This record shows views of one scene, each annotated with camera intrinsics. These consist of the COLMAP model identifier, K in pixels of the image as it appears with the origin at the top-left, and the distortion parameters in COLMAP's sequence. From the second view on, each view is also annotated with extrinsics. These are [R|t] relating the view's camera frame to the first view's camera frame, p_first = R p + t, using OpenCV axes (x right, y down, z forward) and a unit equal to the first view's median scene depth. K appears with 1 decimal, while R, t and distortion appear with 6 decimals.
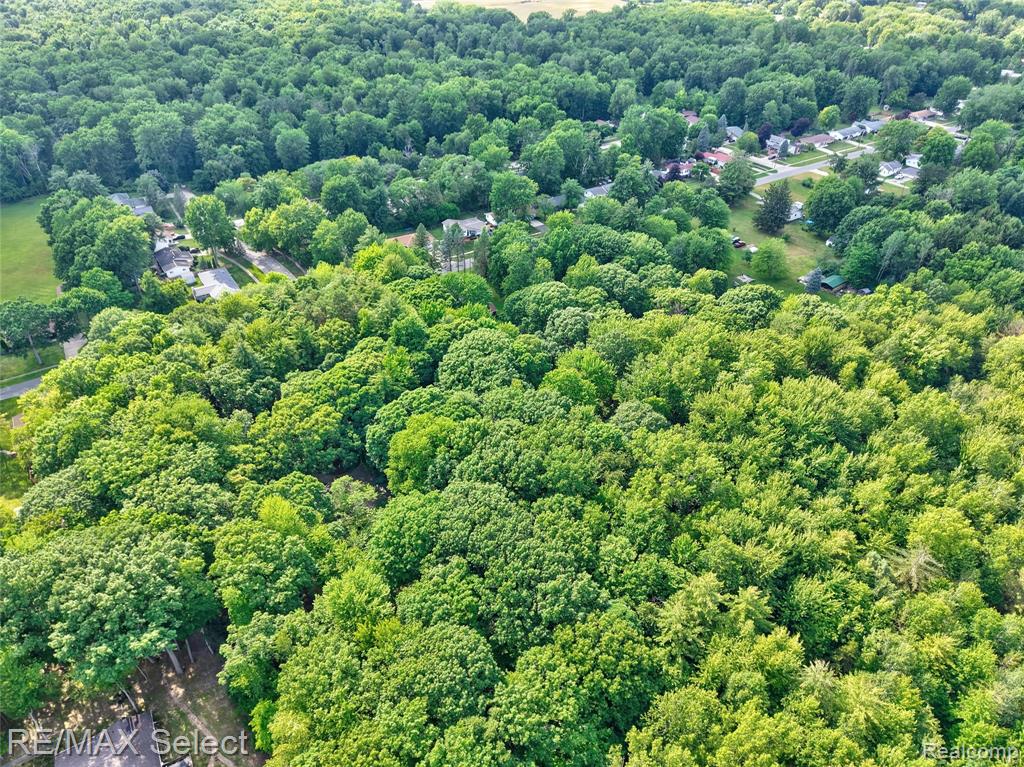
lens RADIAL K [[707.7, 0, 512.4], [0, 707.7, 382.5], [0, 0, 1]] dist [0.002478, 0.000717]
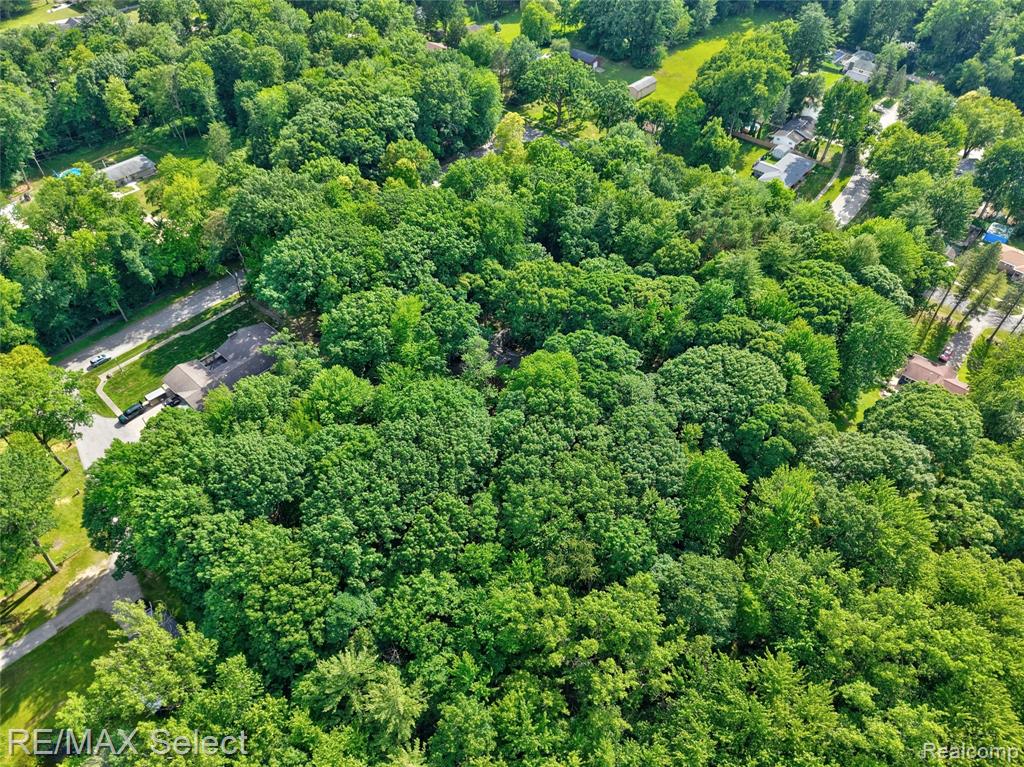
lens RADIAL K [[707.7, 0, 511.2], [0, 707.7, 386.1], [0, 0, 1]] dist [0.002478, 0.000717]
pose [[0.267038, 0.686830, -0.675985, 0.443159], [-0.551028, 0.684299, 0.477602, -0.289229], [0.790607, 0.244948, 0.561196, 0.428145]]
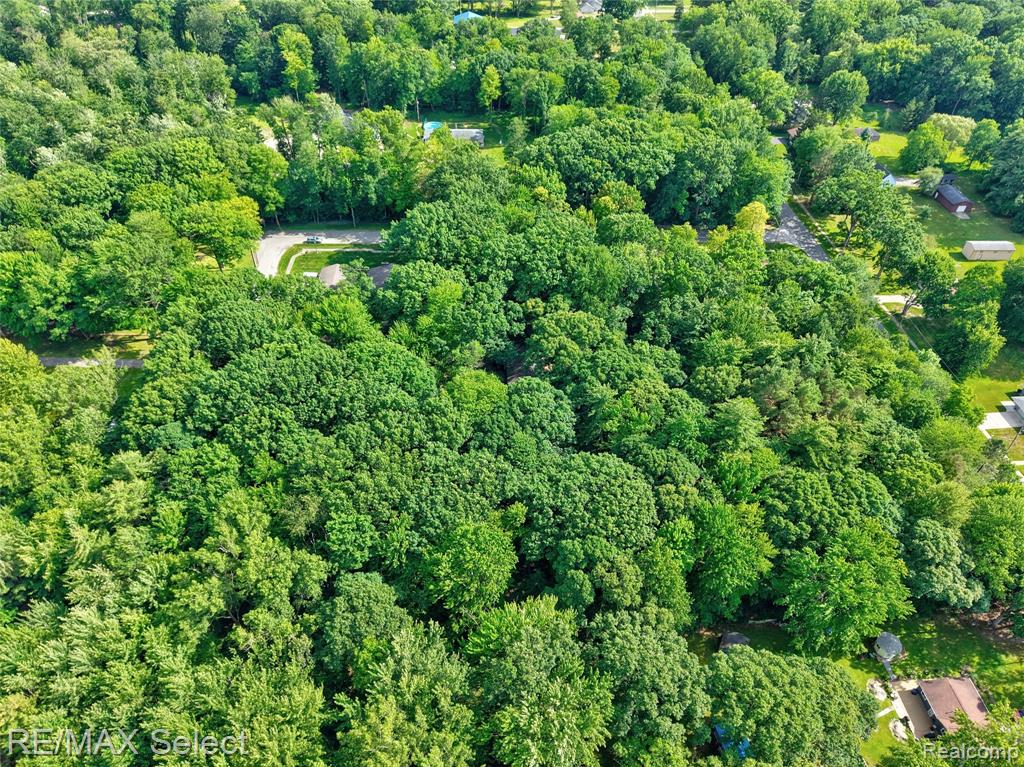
lens RADIAL K [[707.7, 0, 510.7], [0, 707.7, 380.8], [0, 0, 1]] dist [0.002478, 0.000717]
pose [[-0.513722, 0.556607, -0.652900, 0.407060], [-0.503880, 0.420187, 0.754684, -0.594168], [0.694403, 0.716681, 0.064603, 0.886144]]
